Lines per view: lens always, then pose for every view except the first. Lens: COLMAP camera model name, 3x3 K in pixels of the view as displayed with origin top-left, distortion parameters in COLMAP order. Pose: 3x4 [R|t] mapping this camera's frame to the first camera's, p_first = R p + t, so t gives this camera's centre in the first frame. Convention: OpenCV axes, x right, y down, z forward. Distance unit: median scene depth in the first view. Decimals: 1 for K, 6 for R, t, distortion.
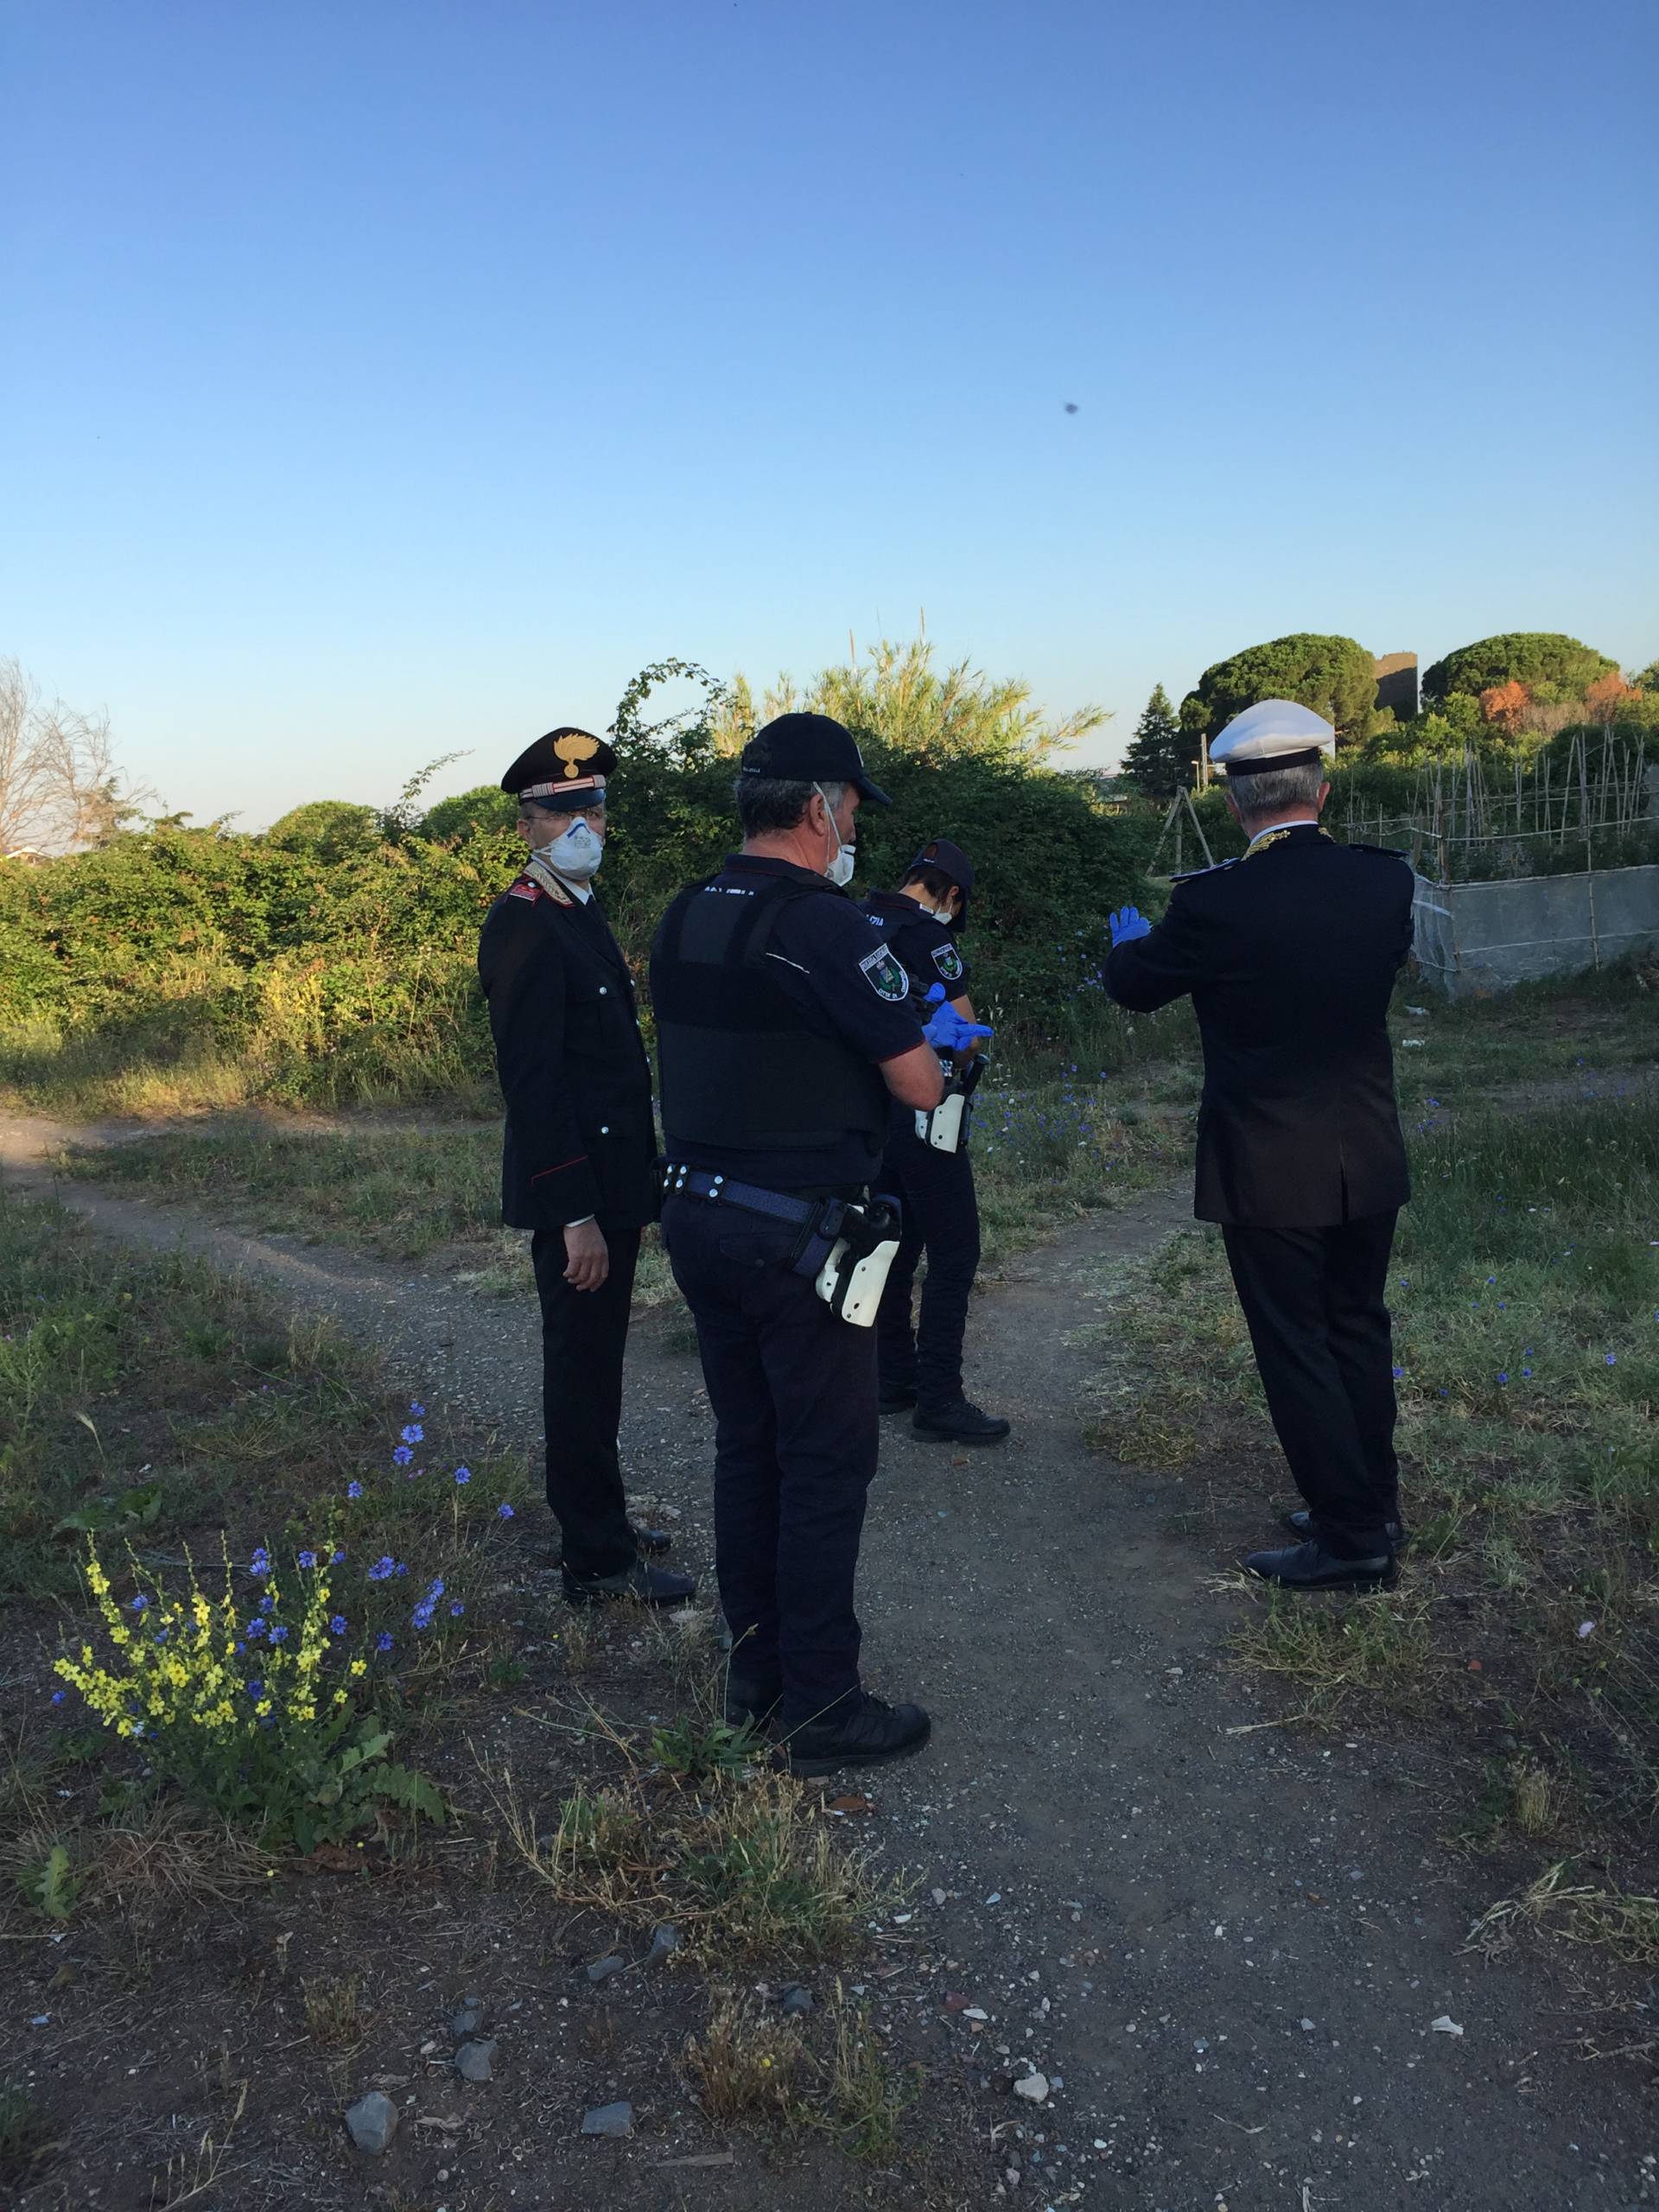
lens RADIAL K [[1889.0, 0, 829.5], [0, 1889.0, 1106.0], [0, 0, 1]] dist [0.075773, -0.103154]
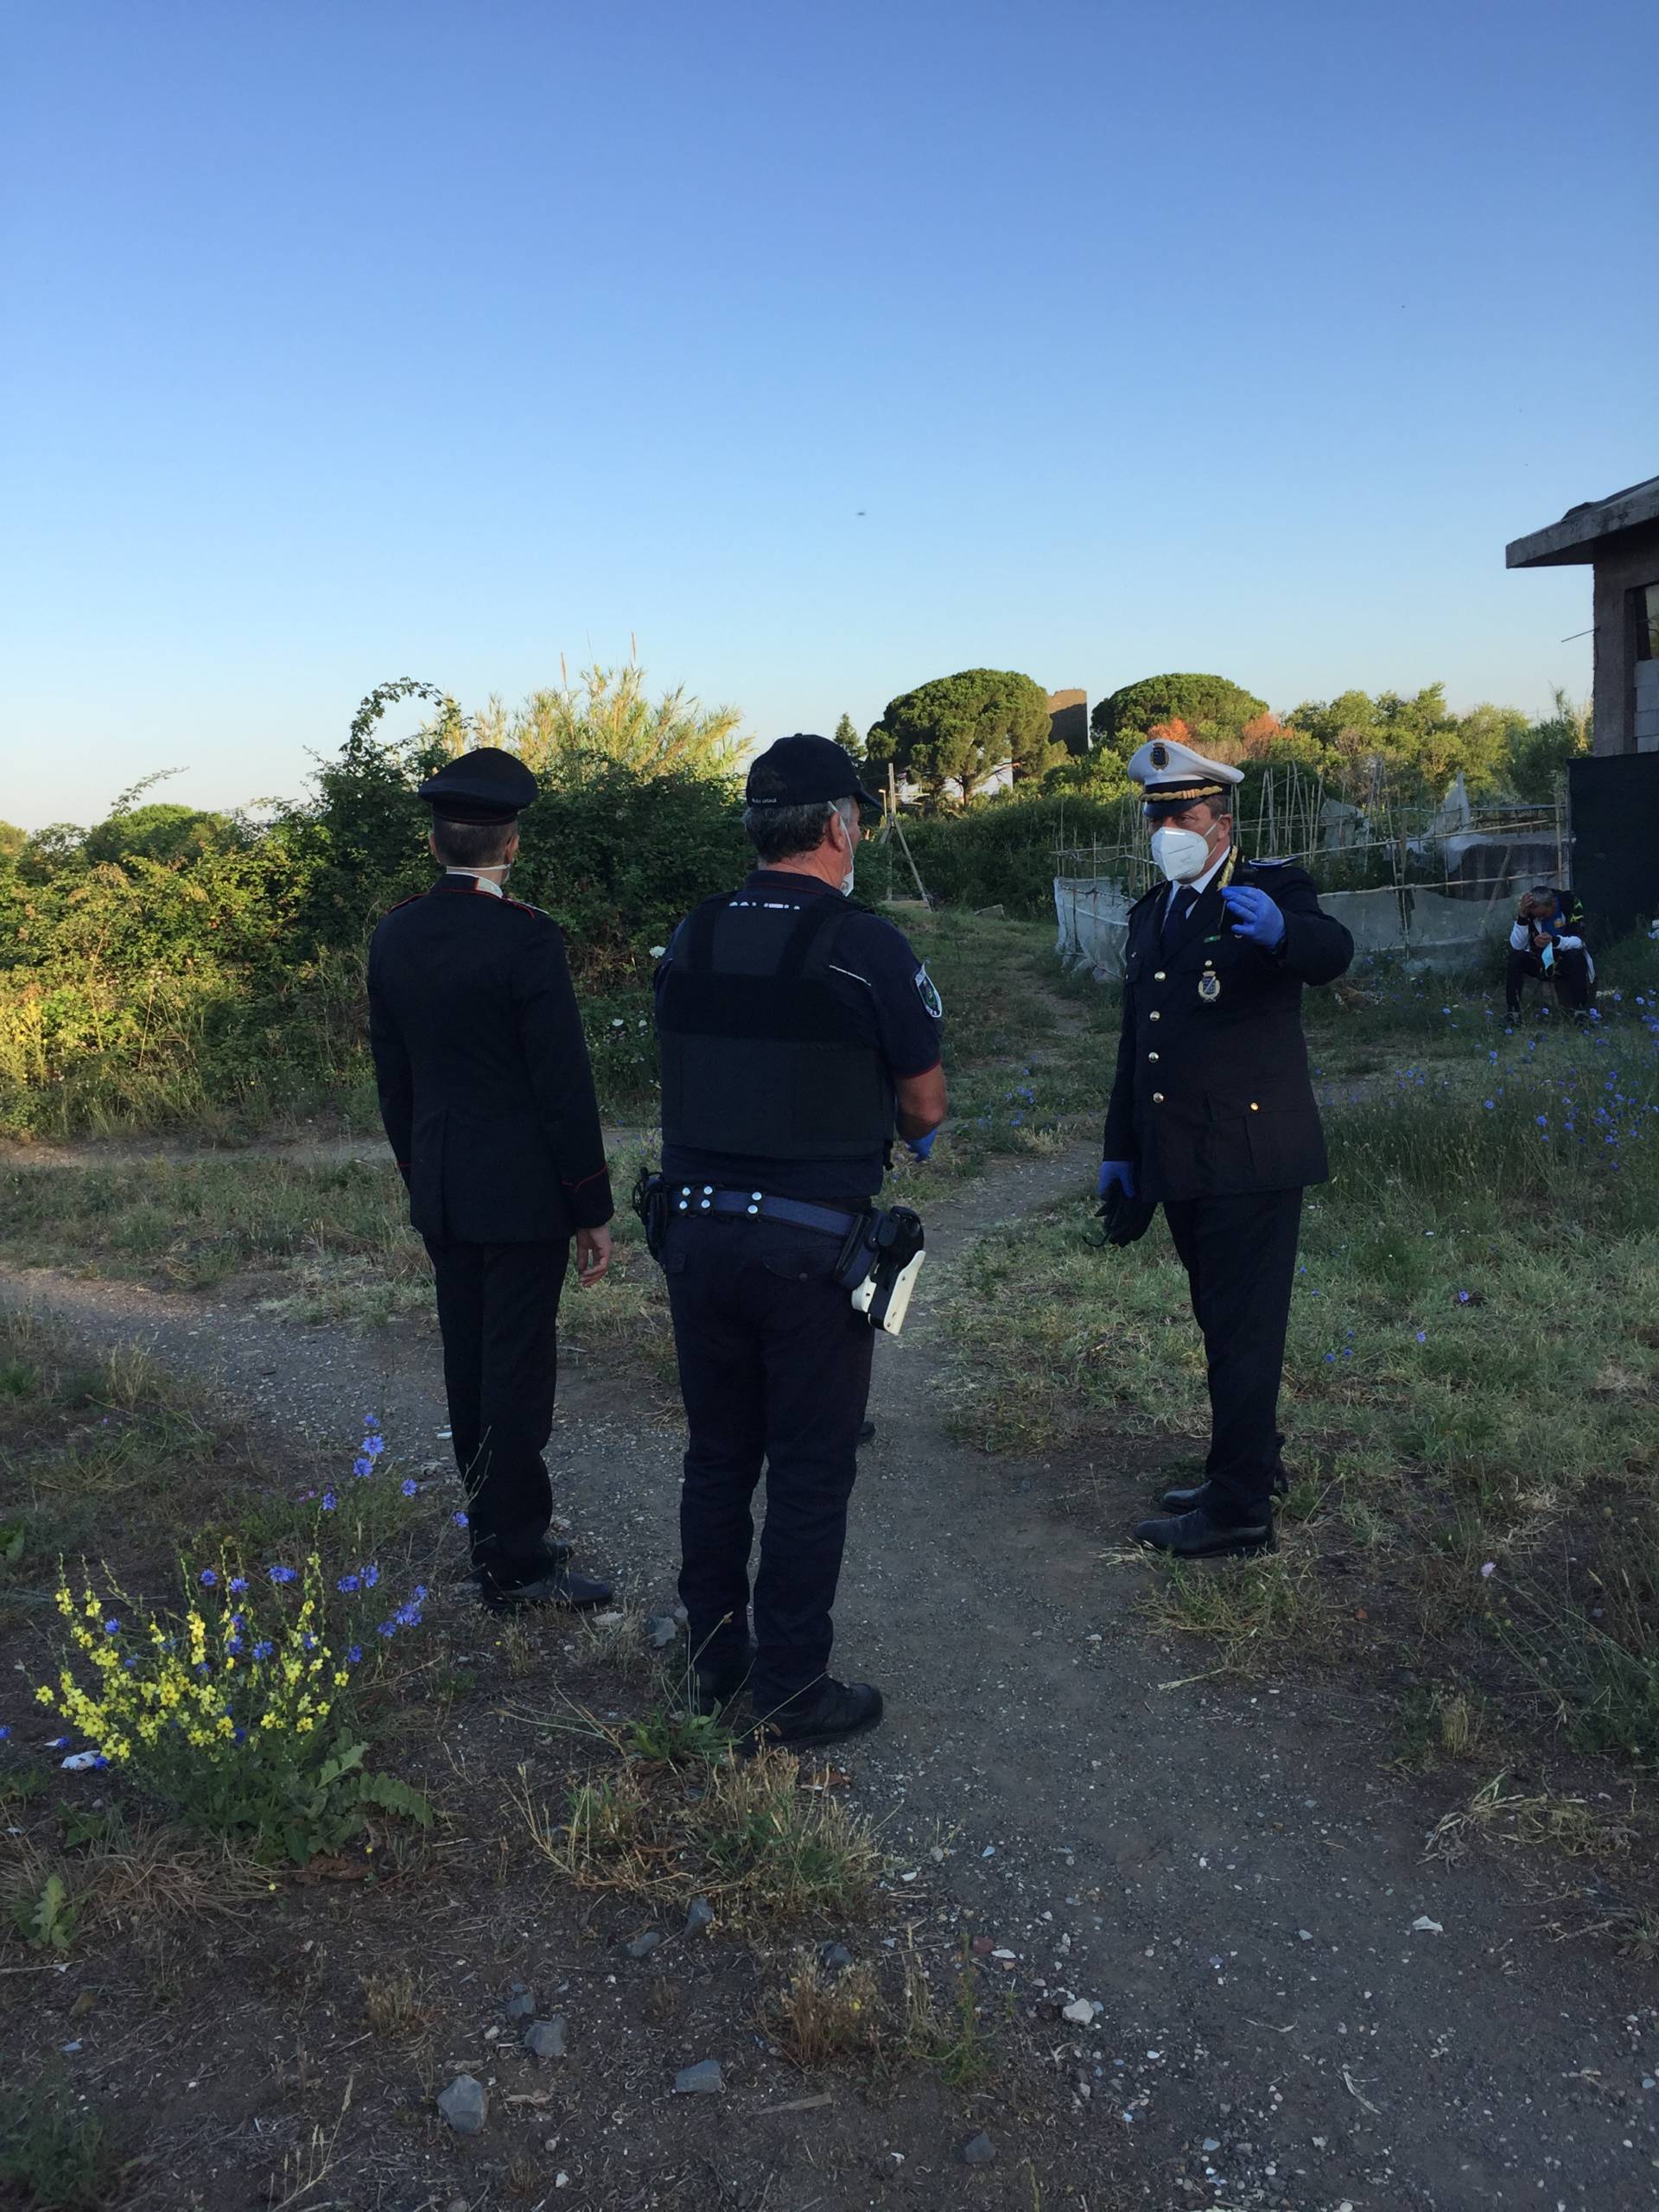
lens RADIAL K [[1889.0, 0, 829.5], [0, 1889.0, 1106.0], [0, 0, 1]] dist [0.075773, -0.103154]
pose [[0.986452, -0.015566, 0.163307, -0.147747], [0.017708, 0.999775, -0.011665, 0.009394], [-0.163089, 0.014398, 0.986506, -0.034784]]
